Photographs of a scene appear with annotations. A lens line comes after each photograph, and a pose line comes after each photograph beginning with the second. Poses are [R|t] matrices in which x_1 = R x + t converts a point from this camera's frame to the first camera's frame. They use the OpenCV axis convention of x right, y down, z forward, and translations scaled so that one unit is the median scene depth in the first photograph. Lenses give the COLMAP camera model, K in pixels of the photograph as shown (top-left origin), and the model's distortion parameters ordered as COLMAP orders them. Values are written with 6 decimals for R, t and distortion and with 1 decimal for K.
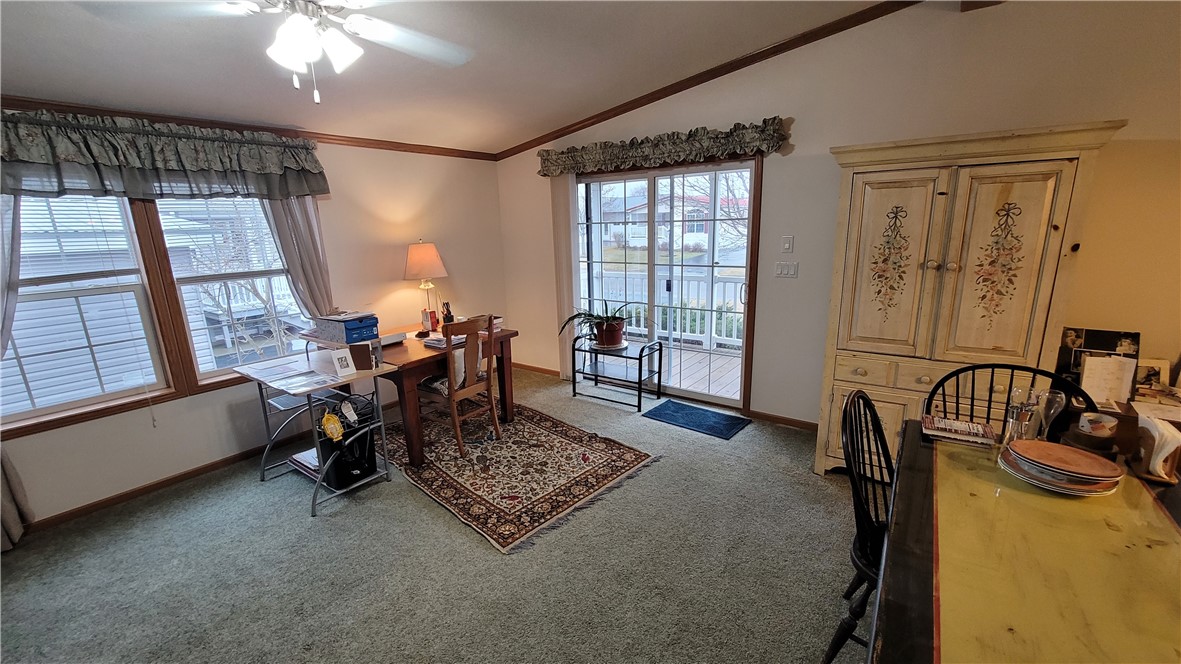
lens RADIAL K [[480.2, 0, 586.0], [0, 480.2, 338.2], [0, 0, 1]] dist [-0.004324, -0.000383]
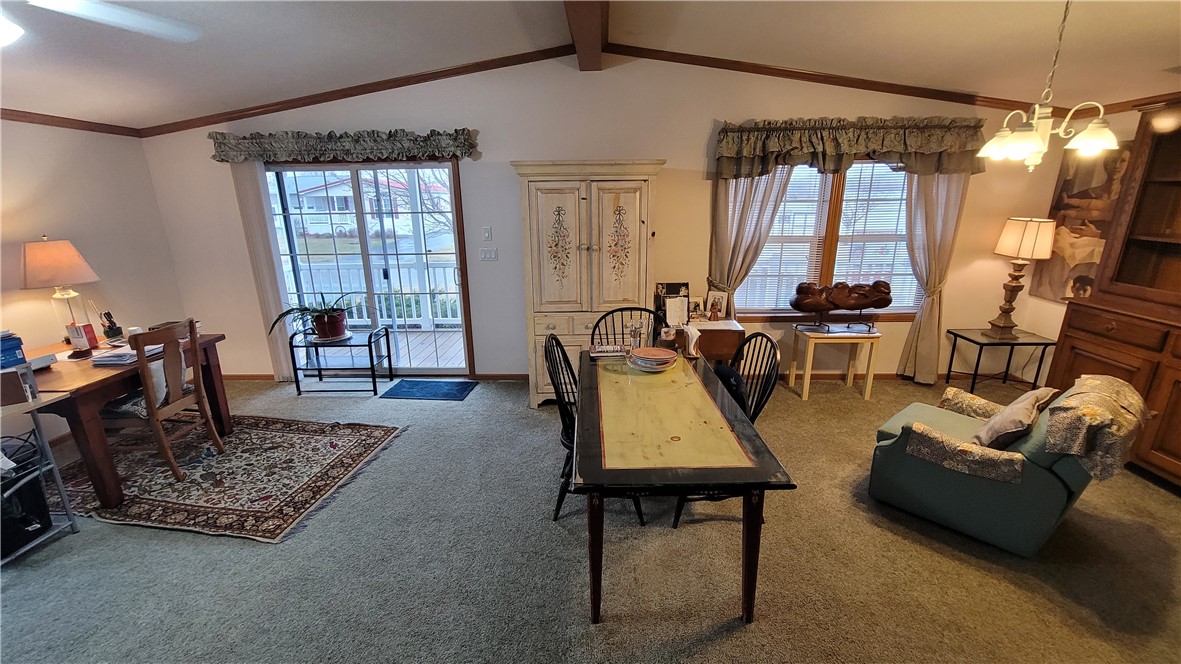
lens RADIAL K [[482.4, 0, 586.0], [0, 482.4, 338.5], [0, 0, 1]] dist [-0.010659, 0.005789]
pose [[0.820453, -0.139770, 0.554365, -0.097719], [0.122589, 0.990111, 0.068202, 0.017714], [-0.558416, 0.012003, 0.829474, -0.168231]]
